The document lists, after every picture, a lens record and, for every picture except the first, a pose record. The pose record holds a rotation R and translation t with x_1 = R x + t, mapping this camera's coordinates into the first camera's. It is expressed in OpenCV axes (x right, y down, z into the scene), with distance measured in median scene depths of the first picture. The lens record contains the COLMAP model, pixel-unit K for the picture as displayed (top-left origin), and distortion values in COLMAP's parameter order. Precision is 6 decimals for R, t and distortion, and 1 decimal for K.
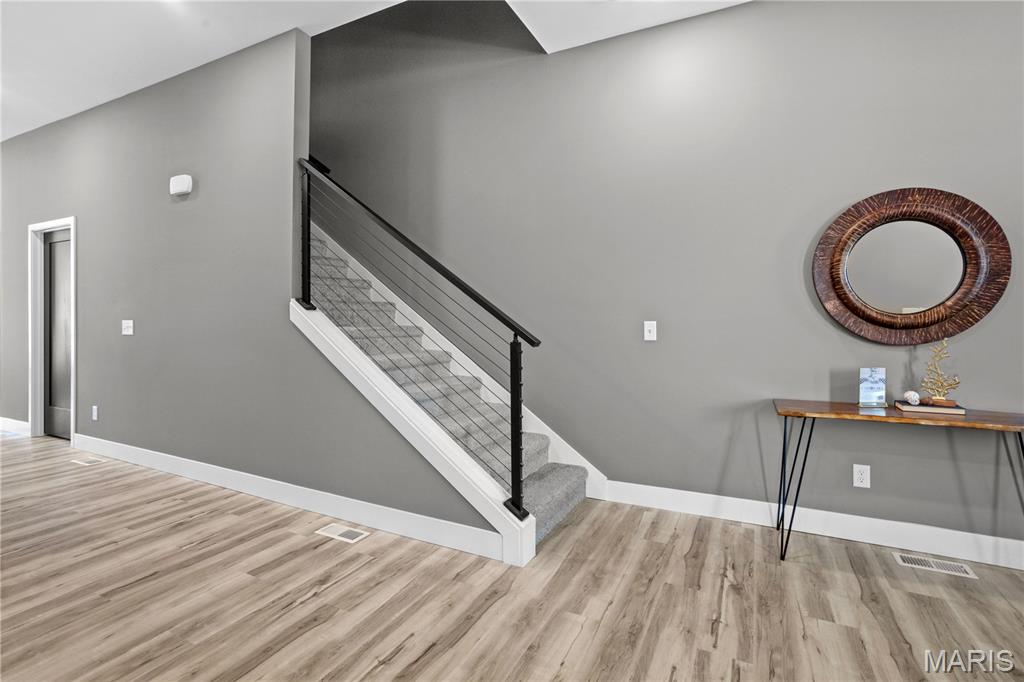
lens RADIAL K [[492.8, 0, 512.4], [0, 492.8, 320.0], [0, 0, 1]] dist [-0.045429, 0.028392]
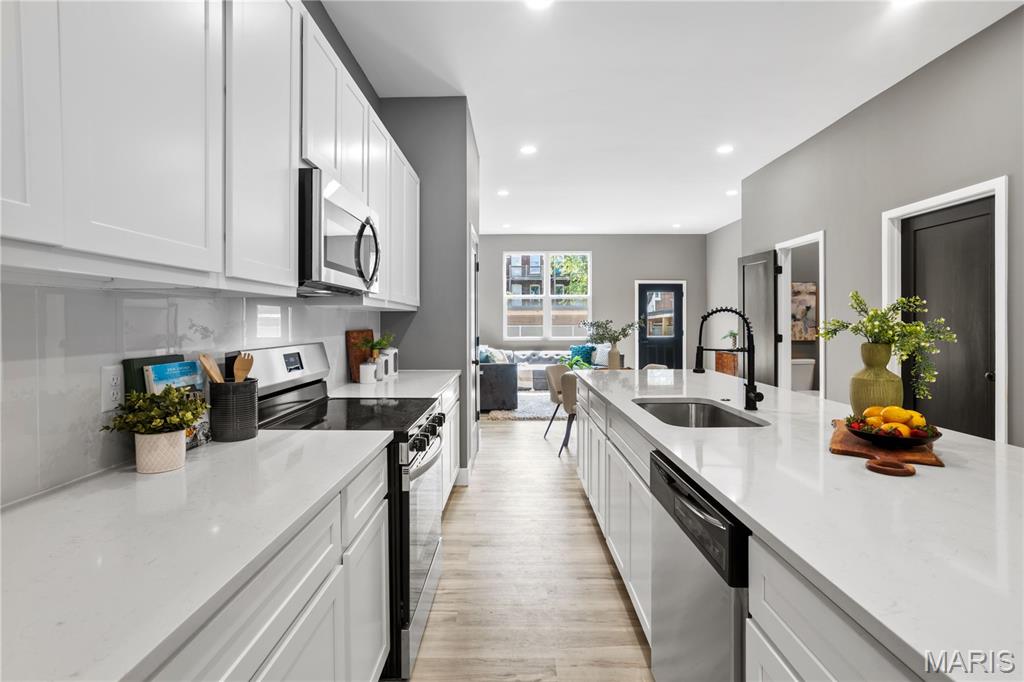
lens RADIAL K [[492.8, 0, 508.6], [0, 492.8, 332.9], [0, 0, 1]] dist [-0.045429, 0.028392]
pose [[0.444950, 0.015328, -0.895424, -1.044410], [0.006416, 0.999773, 0.020303, -0.042496], [0.895532, -0.014779, 0.444751, 0.215096]]
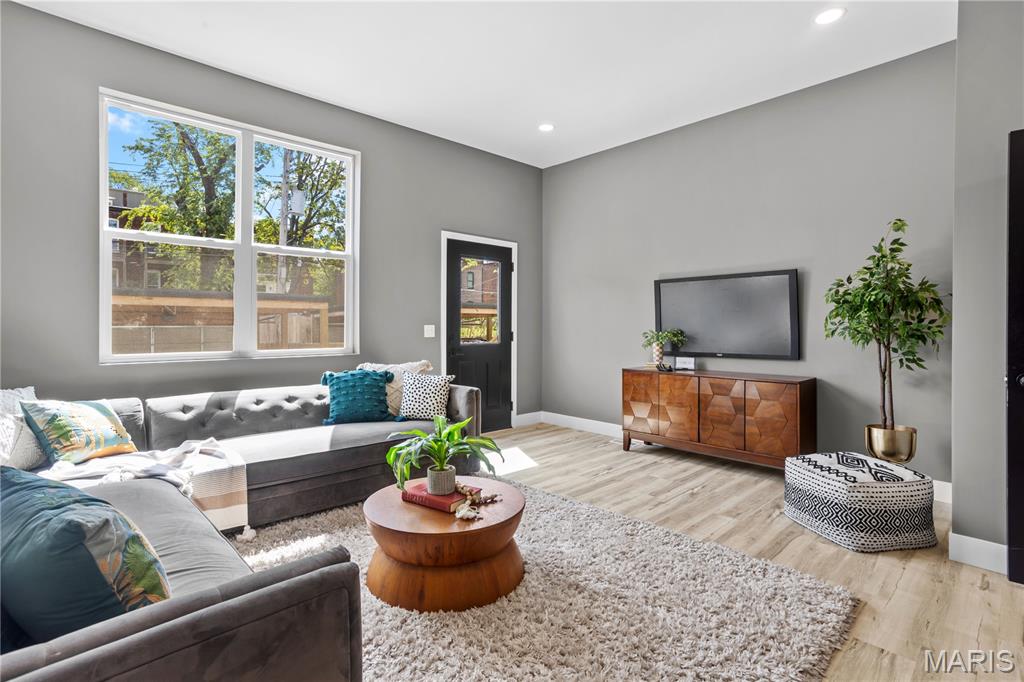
lens RADIAL K [[492.8, 0, 510.5], [0, 492.8, 328.0], [0, 0, 1]] dist [-0.045429, 0.028392]
pose [[0.940157, 0.001294, -0.340739, -3.101392], [0.001121, 0.999976, 0.006890, -0.006748], [0.340740, -0.006859, 0.940133, 1.095017]]
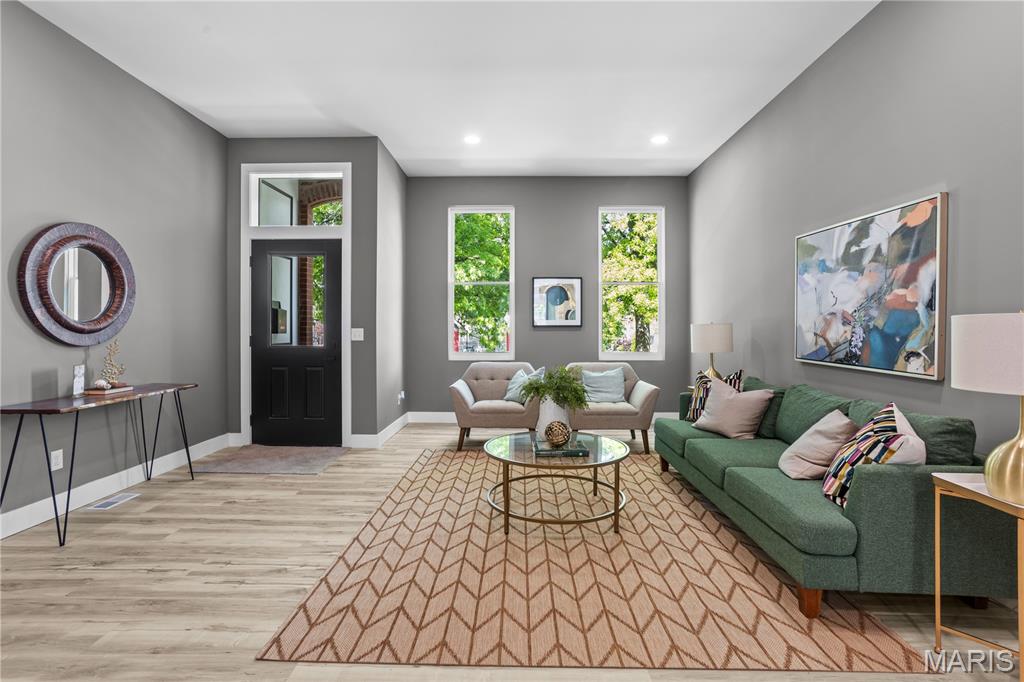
lens RADIAL K [[492.8, 0, 505.9], [0, 492.8, 331.7], [0, 0, 1]] dist [-0.045429, 0.028392]
pose [[-0.433353, -0.010064, 0.901168, -0.774066], [-0.004239, 0.999949, 0.009129, -0.002398], [-0.901214, 0.000136, -0.433373, 0.514156]]
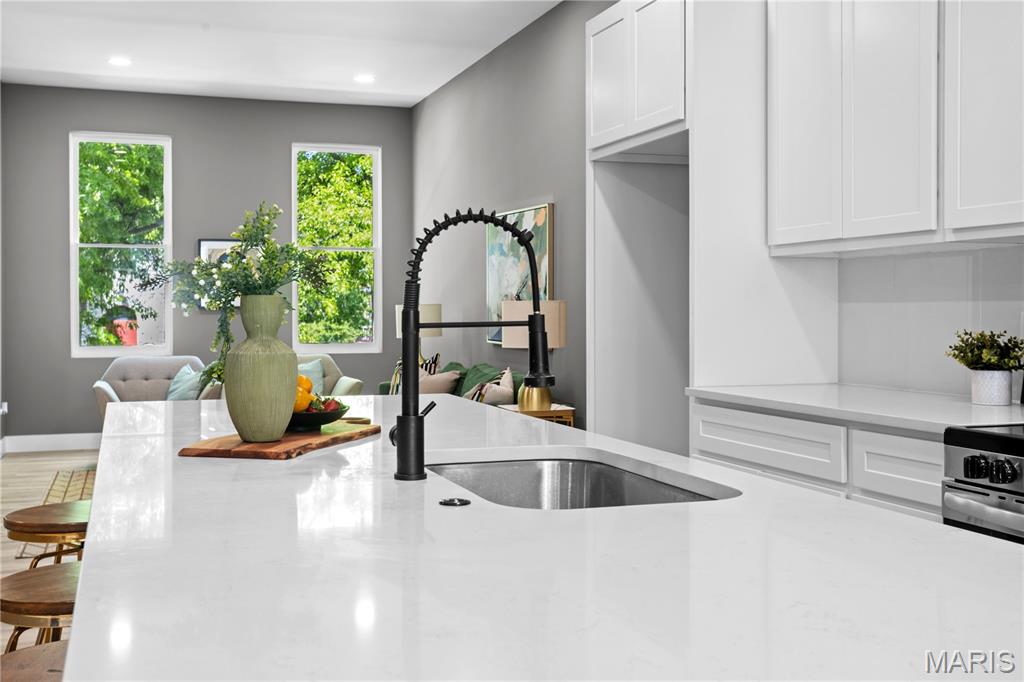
lens RADIAL K [[1133.0, 0, 506.5], [0, 1133.0, 321.5], [0, 0, 1]] dist [0.026220, 0.000000]
pose [[-0.715992, -0.009316, 0.698046, -2.105740], [-0.002266, 0.999937, 0.011021, -0.004481], [-0.698105, 0.006309, -0.715968, 1.384171]]
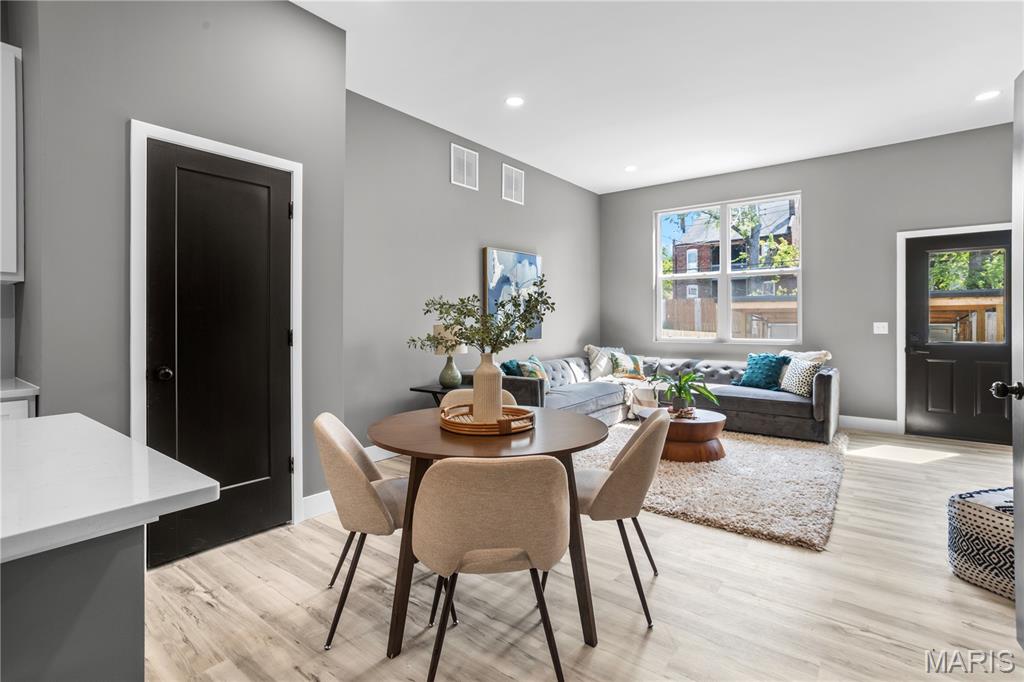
lens RADIAL K [[492.8, 0, 511.5], [0, 492.8, 326.0], [0, 0, 1]] dist [-0.045429, 0.028392]
pose [[-0.191344, 0.004464, -0.981513, -1.801239], [0.002553, 0.999989, 0.004050, -0.003054], [0.981520, -0.001731, -0.191354, 1.618035]]
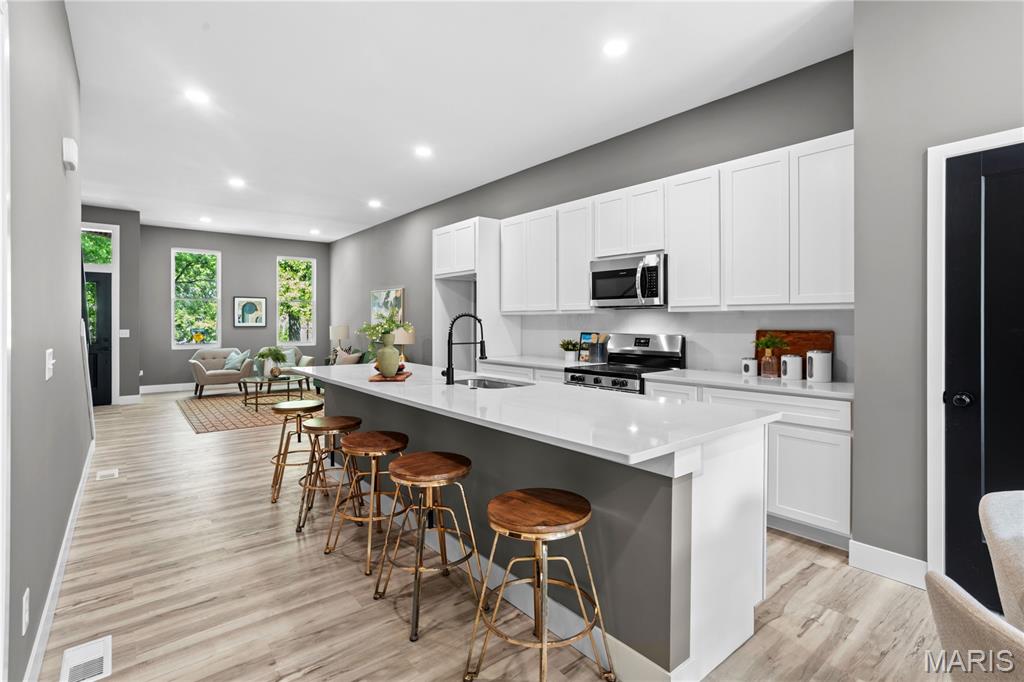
lens RADIAL K [[492.8, 0, 509.1], [0, 492.8, 324.7], [0, 0, 1]] dist [-0.045429, 0.028392]
pose [[-0.911764, -0.004911, 0.410685, -2.168263], [-0.003838, 0.999987, 0.003437, -0.043183], [-0.410696, 0.001557, -0.911771, 1.909099]]
